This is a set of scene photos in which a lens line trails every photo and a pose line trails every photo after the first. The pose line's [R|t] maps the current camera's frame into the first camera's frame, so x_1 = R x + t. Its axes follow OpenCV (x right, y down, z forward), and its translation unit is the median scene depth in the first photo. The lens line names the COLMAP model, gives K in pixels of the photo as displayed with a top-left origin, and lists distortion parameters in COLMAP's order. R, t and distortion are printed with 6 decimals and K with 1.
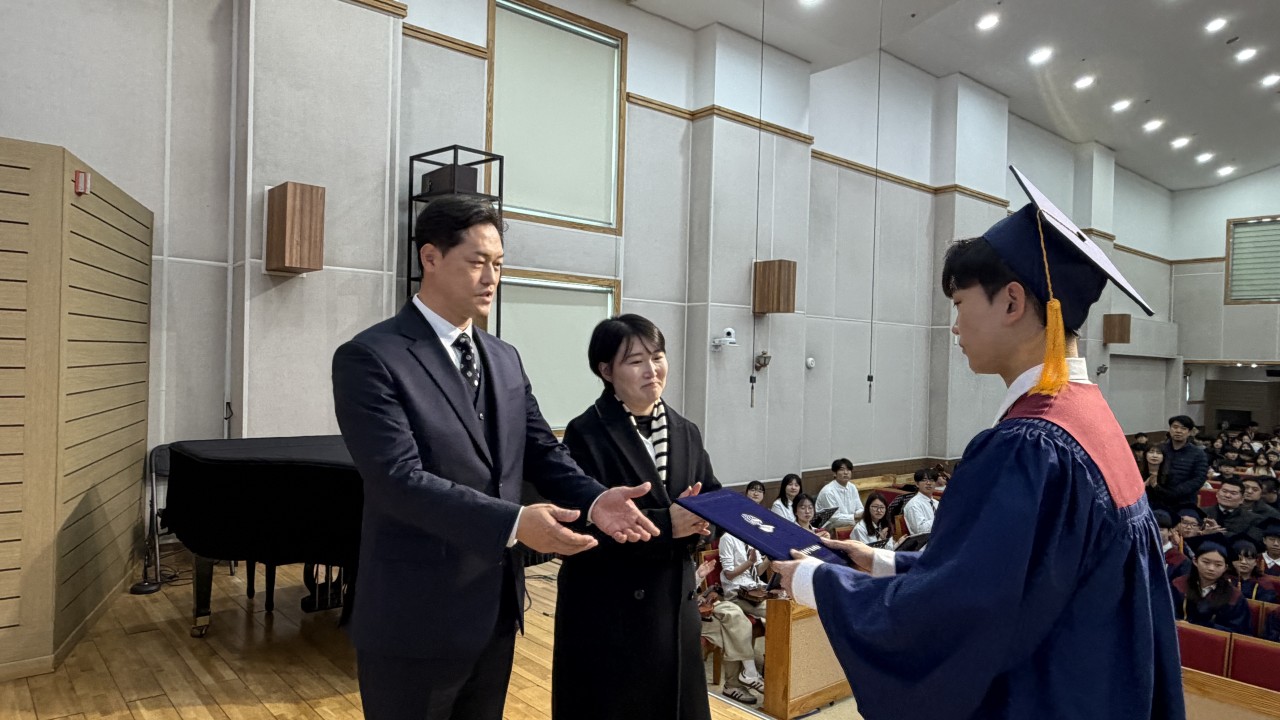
lens RADIAL K [[813.1, 0, 632.7], [0, 813.1, 368.9], [0, 0, 1]] dist [0.000441, 0.003624]
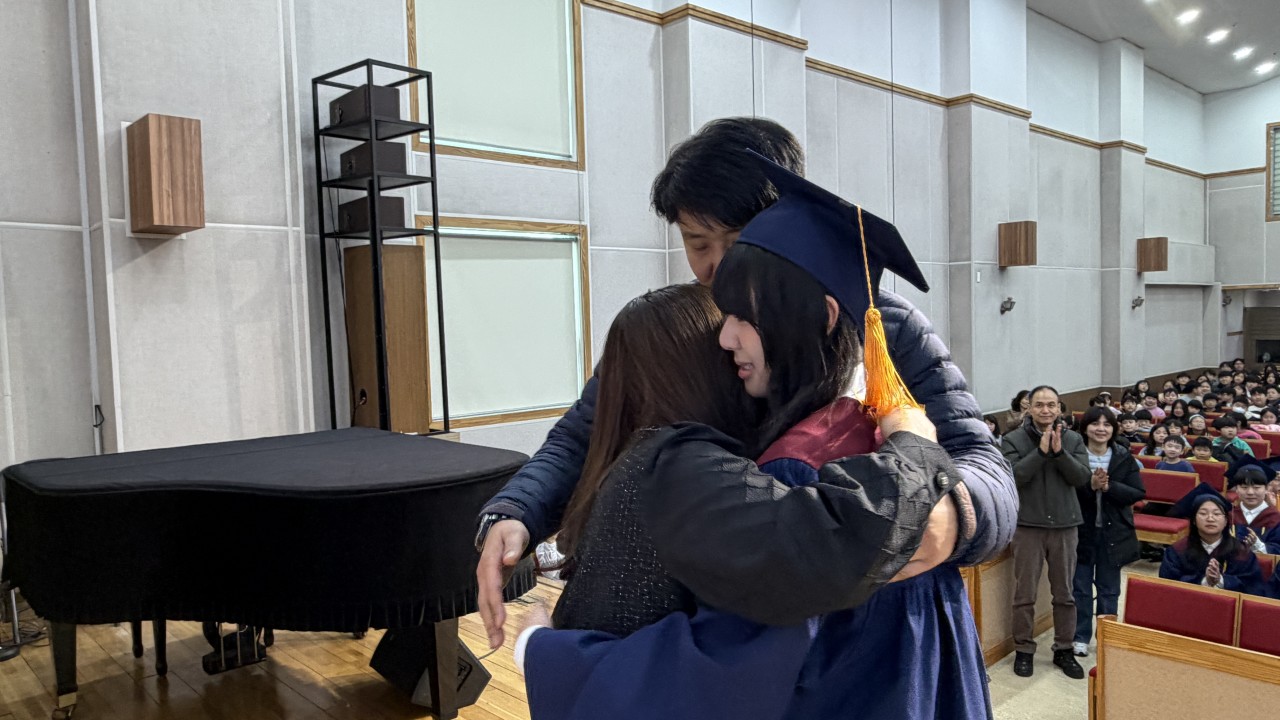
lens RADIAL K [[906.2, 0, 632.8], [0, 906.2, 371.0], [0, 0, 1]] dist [-0.002076, 0.007270]
pose [[0.997640, -0.058810, 0.035446, -0.010737], [0.057200, 0.997356, 0.044825, -0.000966], [-0.037989, -0.042692, 0.998366, 0.090738]]
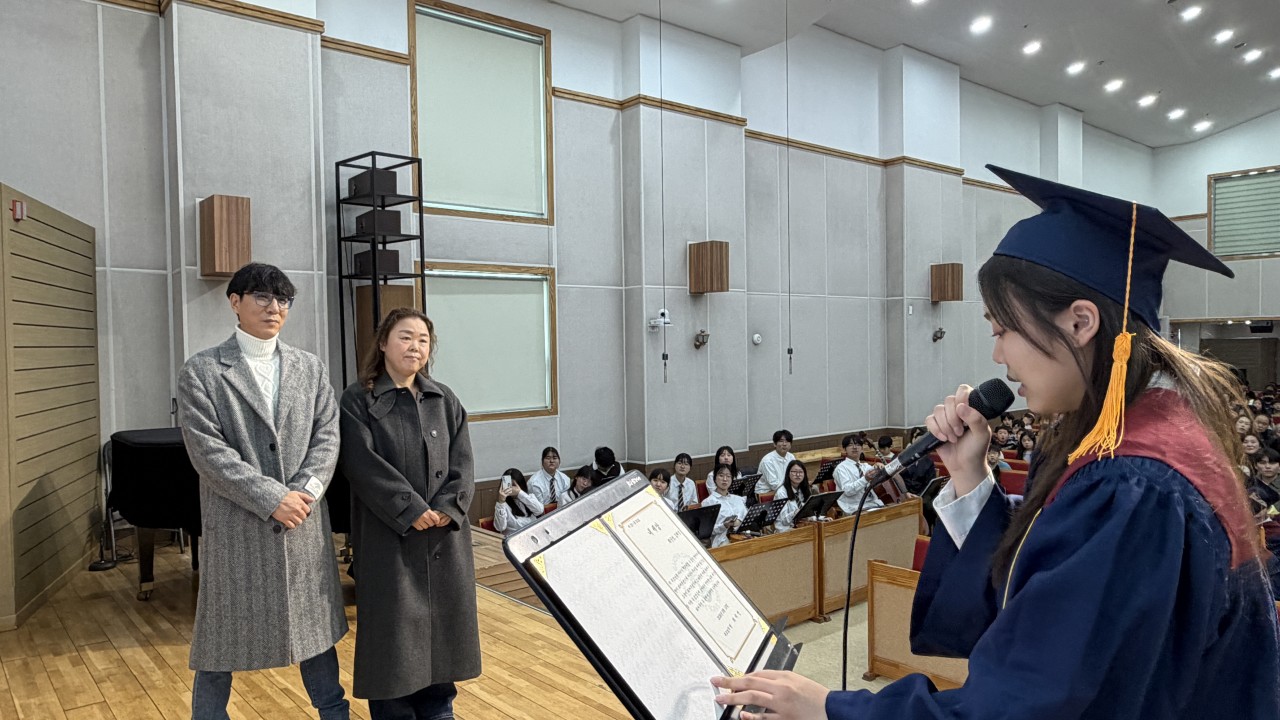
lens RADIAL K [[858.4, 0, 639.9], [0, 858.4, 369.4], [0, 0, 1]] dist [0.000608, 0.002012]
pose [[0.999021, -0.043538, -0.007794, 0.110577], [0.043667, 0.998897, 0.017267, 0.007798], [0.007034, -0.017591, 0.999821, -0.117878]]
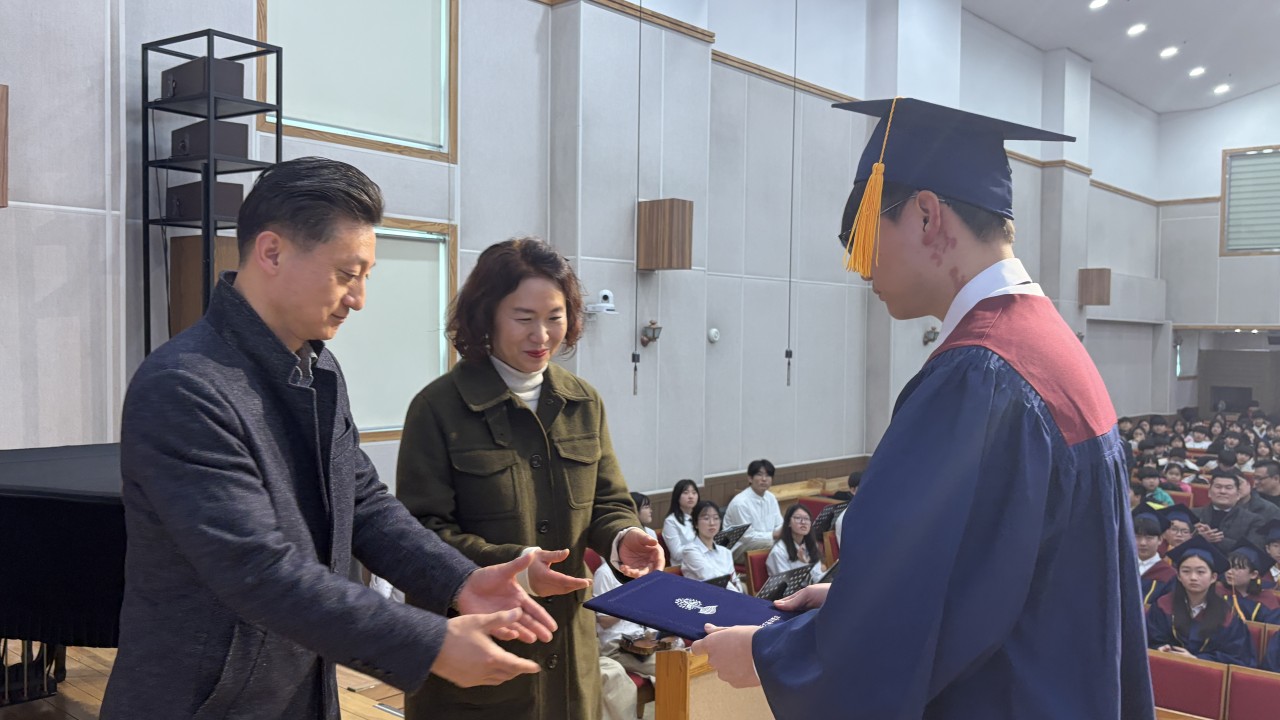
lens RADIAL K [[1085.7, 0, 633.1], [0, 1085.7, 366.1], [0, 0, 1]] dist [0.038217, -0.034422]
pose [[0.990643, -0.016695, 0.135451, 0.008963], [0.014164, 0.999707, 0.019631, 0.000755], [-0.135739, -0.017528, 0.990590, 0.011846]]
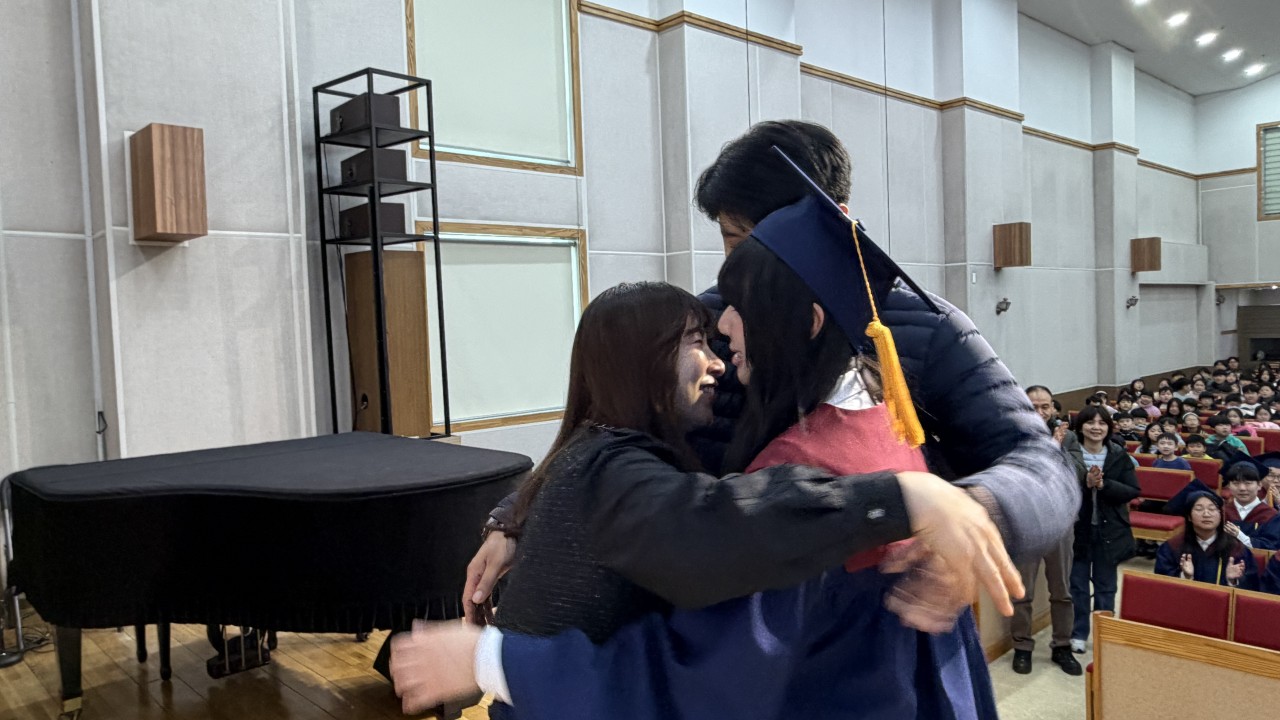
lens RADIAL K [[906.2, 0, 638.0], [0, 906.2, 361.2], [0, 0, 1]] dist [-0.002076, 0.007270]
pose [[0.996886, -0.066134, 0.042939, -0.010968], [0.064833, 0.997414, 0.031027, -0.000870], [-0.044880, -0.028146, 0.998596, 0.082901]]
